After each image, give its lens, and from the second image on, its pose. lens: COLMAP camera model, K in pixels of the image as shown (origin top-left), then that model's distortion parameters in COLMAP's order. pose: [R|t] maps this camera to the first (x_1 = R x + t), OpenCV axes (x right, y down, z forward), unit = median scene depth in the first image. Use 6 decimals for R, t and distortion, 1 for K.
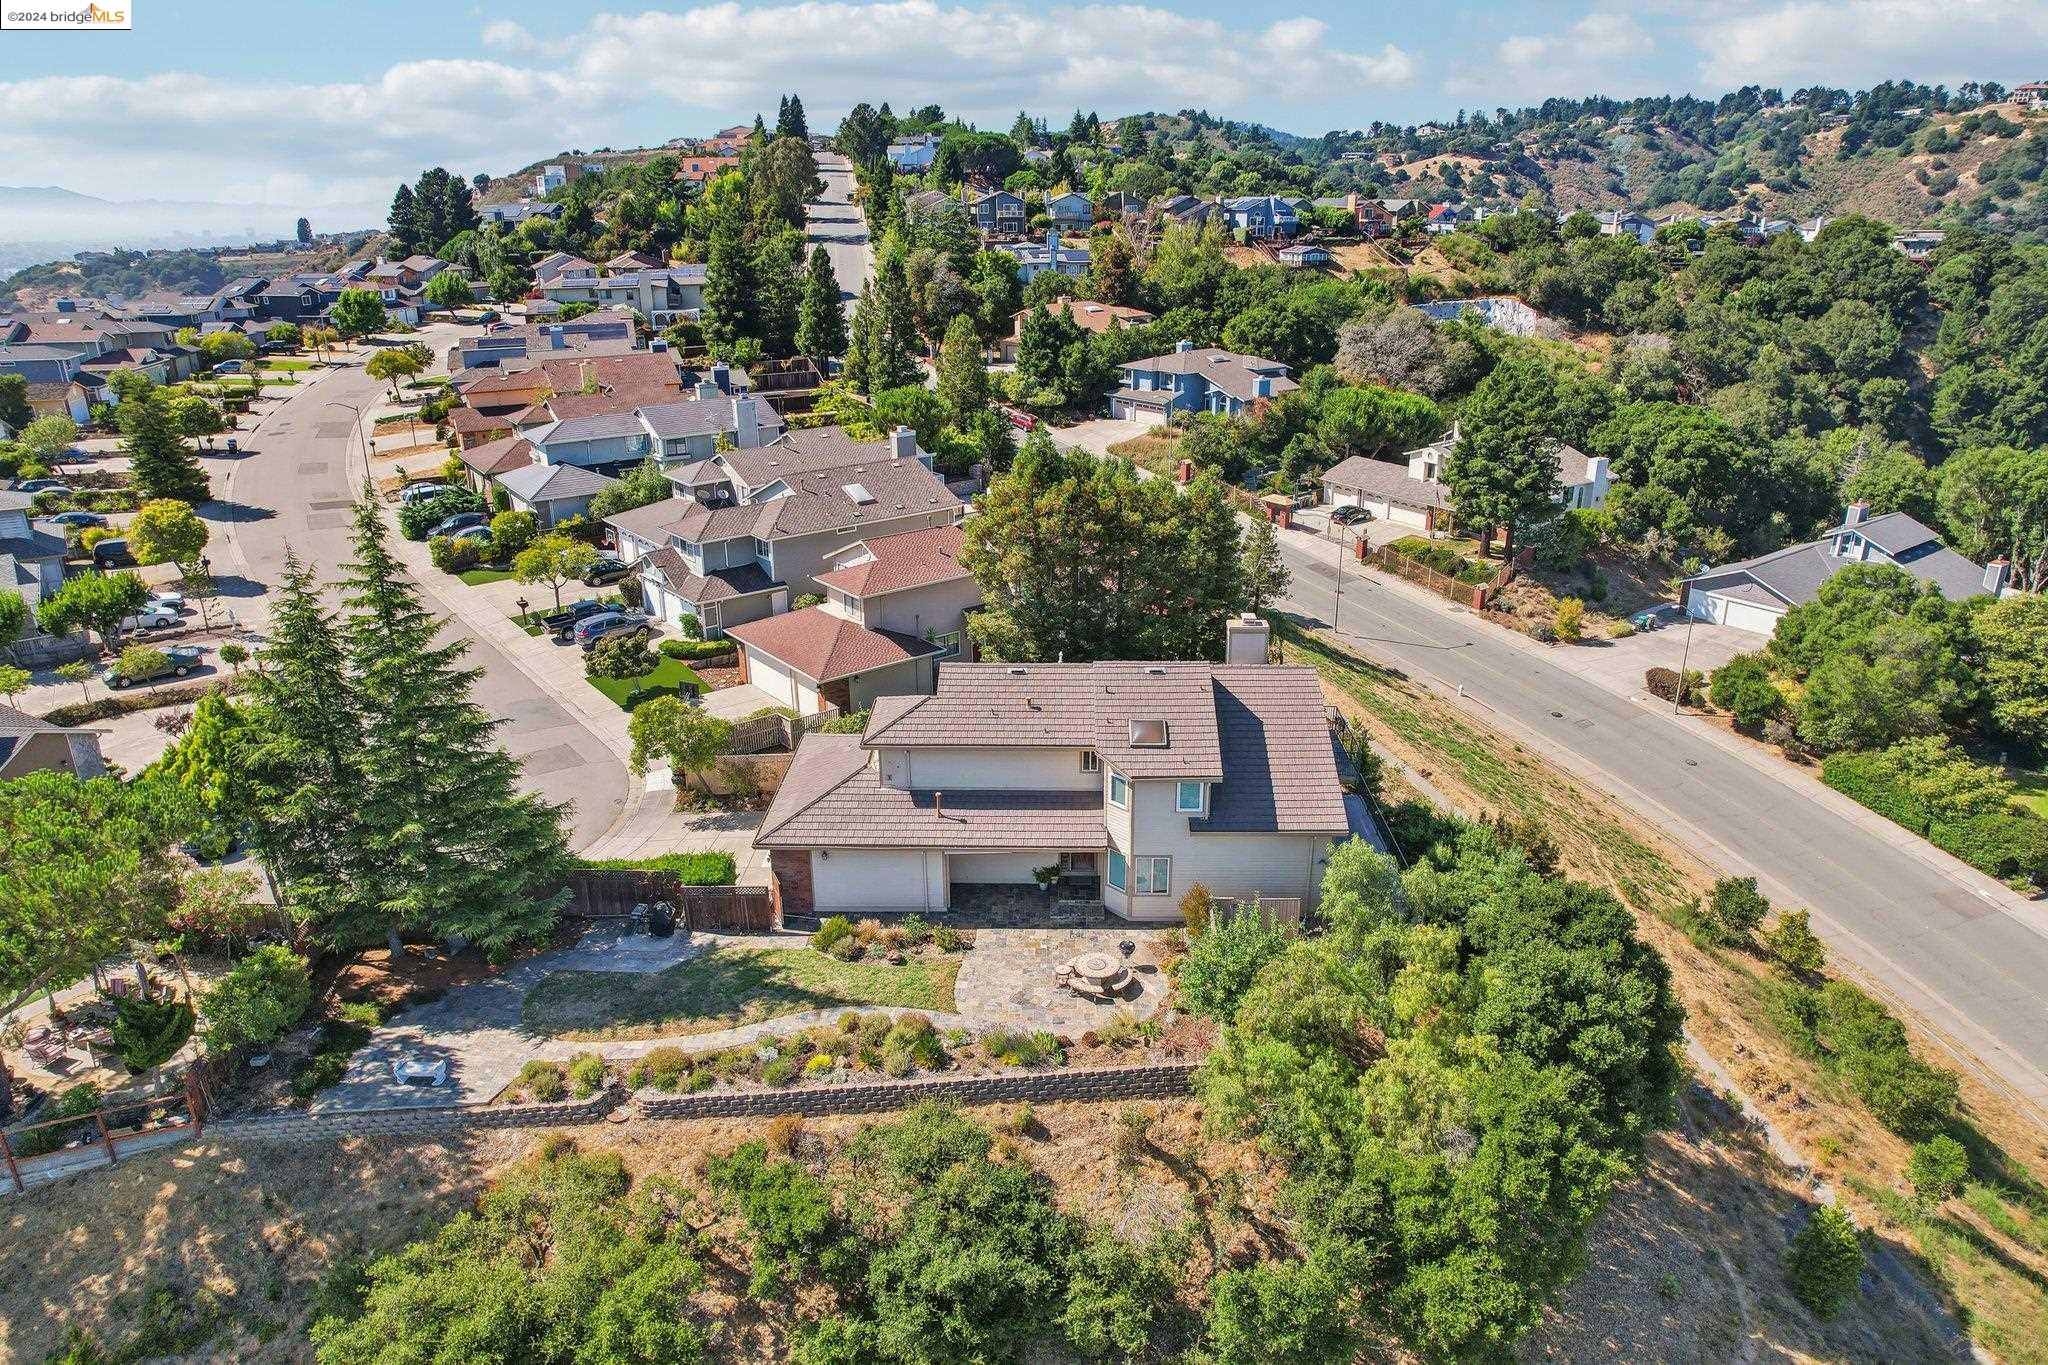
lens RADIAL K [[1339.9, 0, 1017.7], [0, 1339.9, 676.8], [0, 0, 1]] dist [-0.078896, 0.073388]
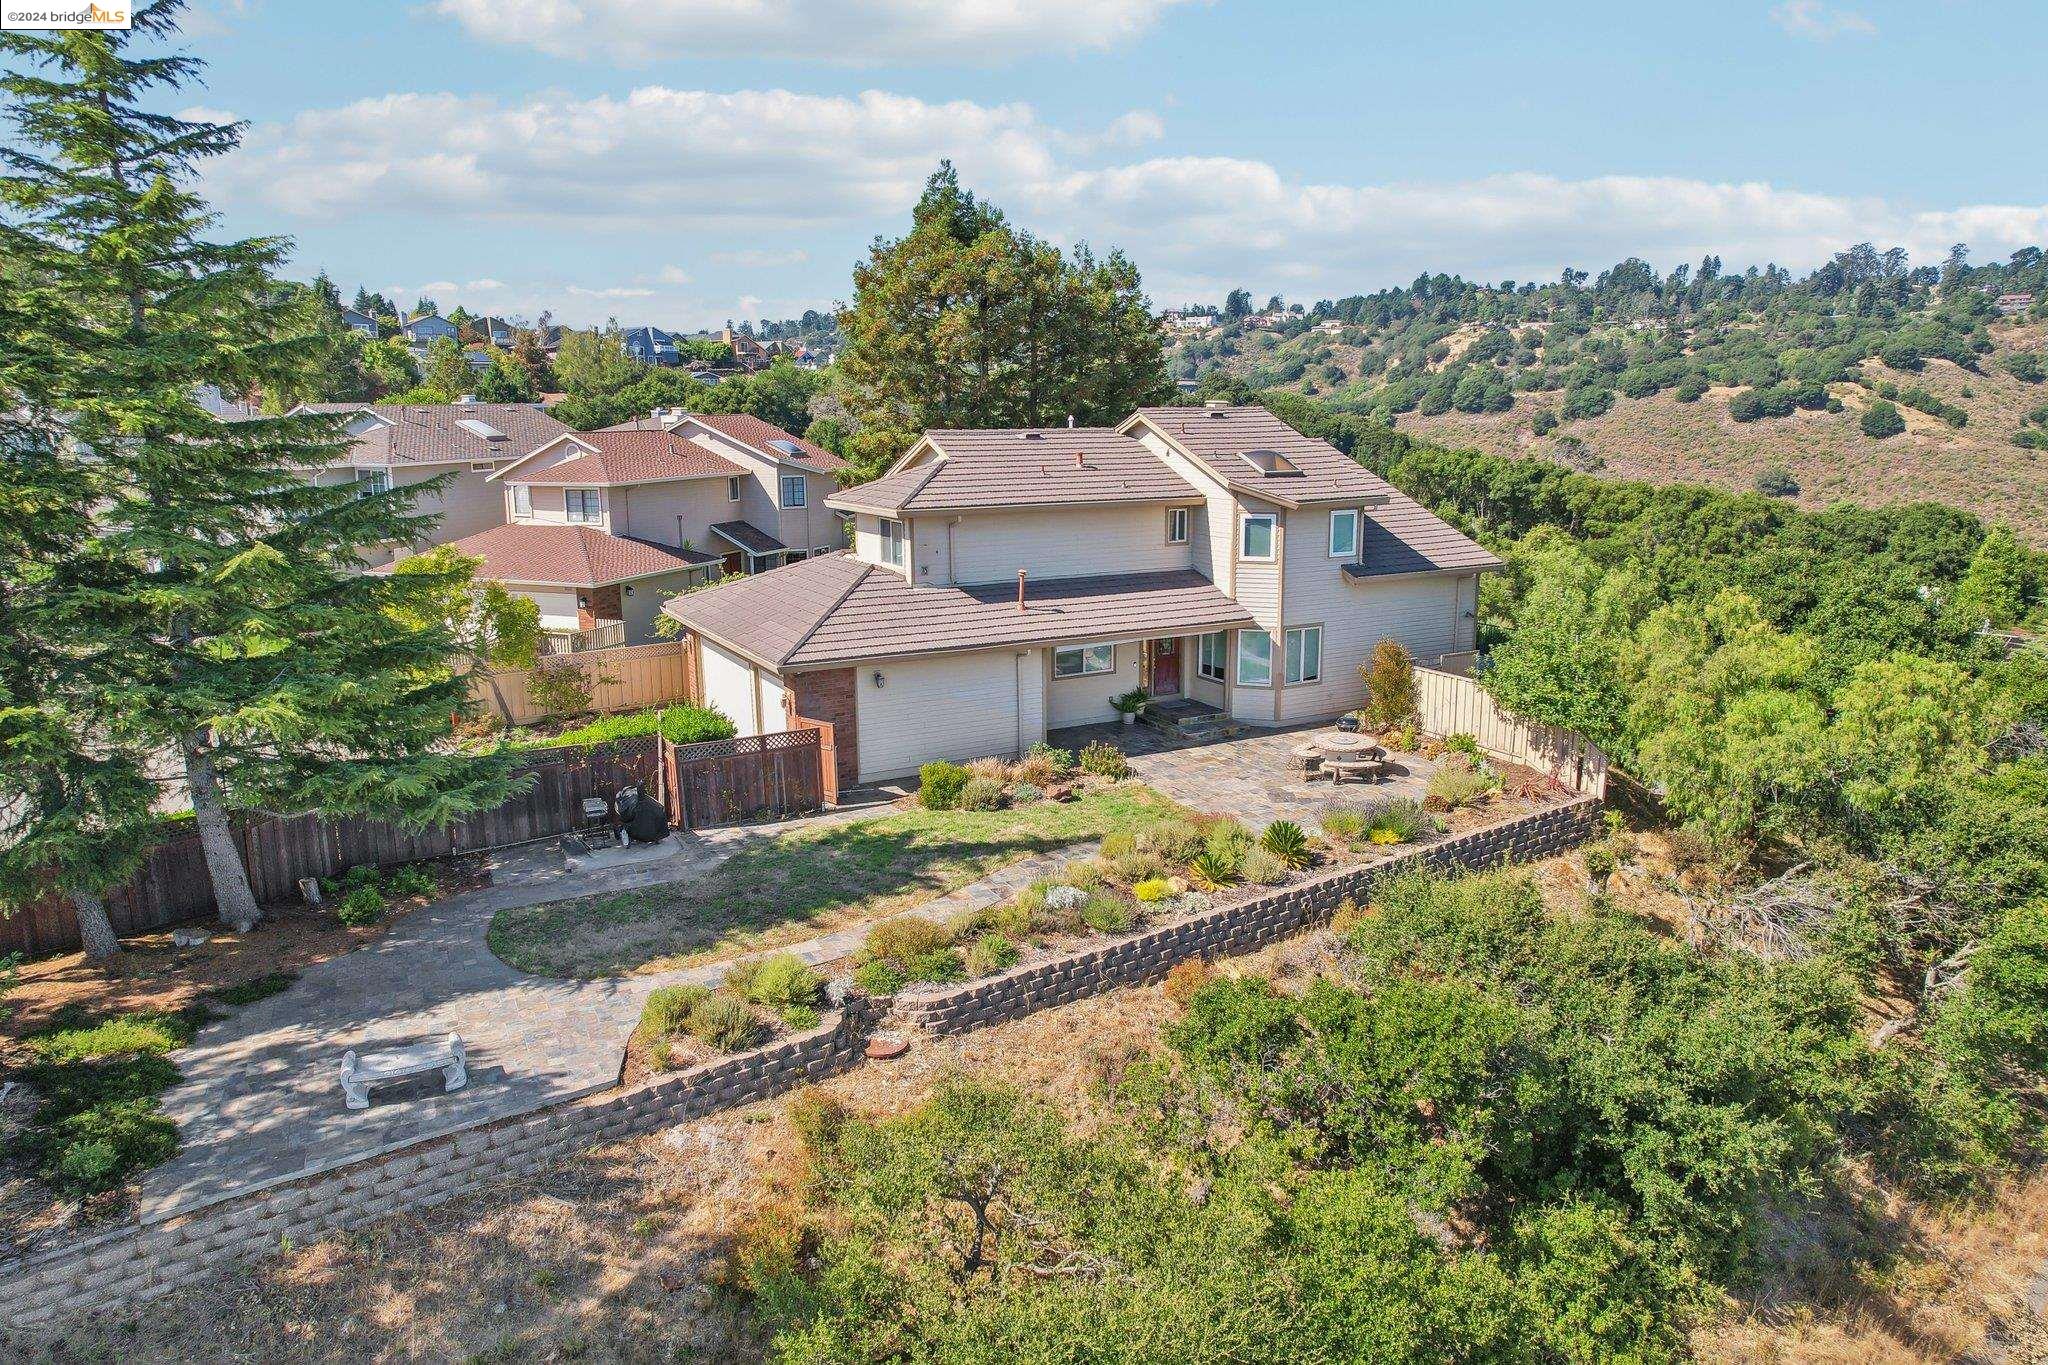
lens RADIAL K [[1344.1, 0, 1019.9], [0, 1344.1, 679.4], [0, 0, 1]] dist [-0.093261, 0.089590]
pose [[0.866092, -0.098242, 0.490136, -0.330841], [0.171610, 0.979343, -0.106944, 0.177843], [-0.469505, 0.176735, 0.865060, 0.361579]]
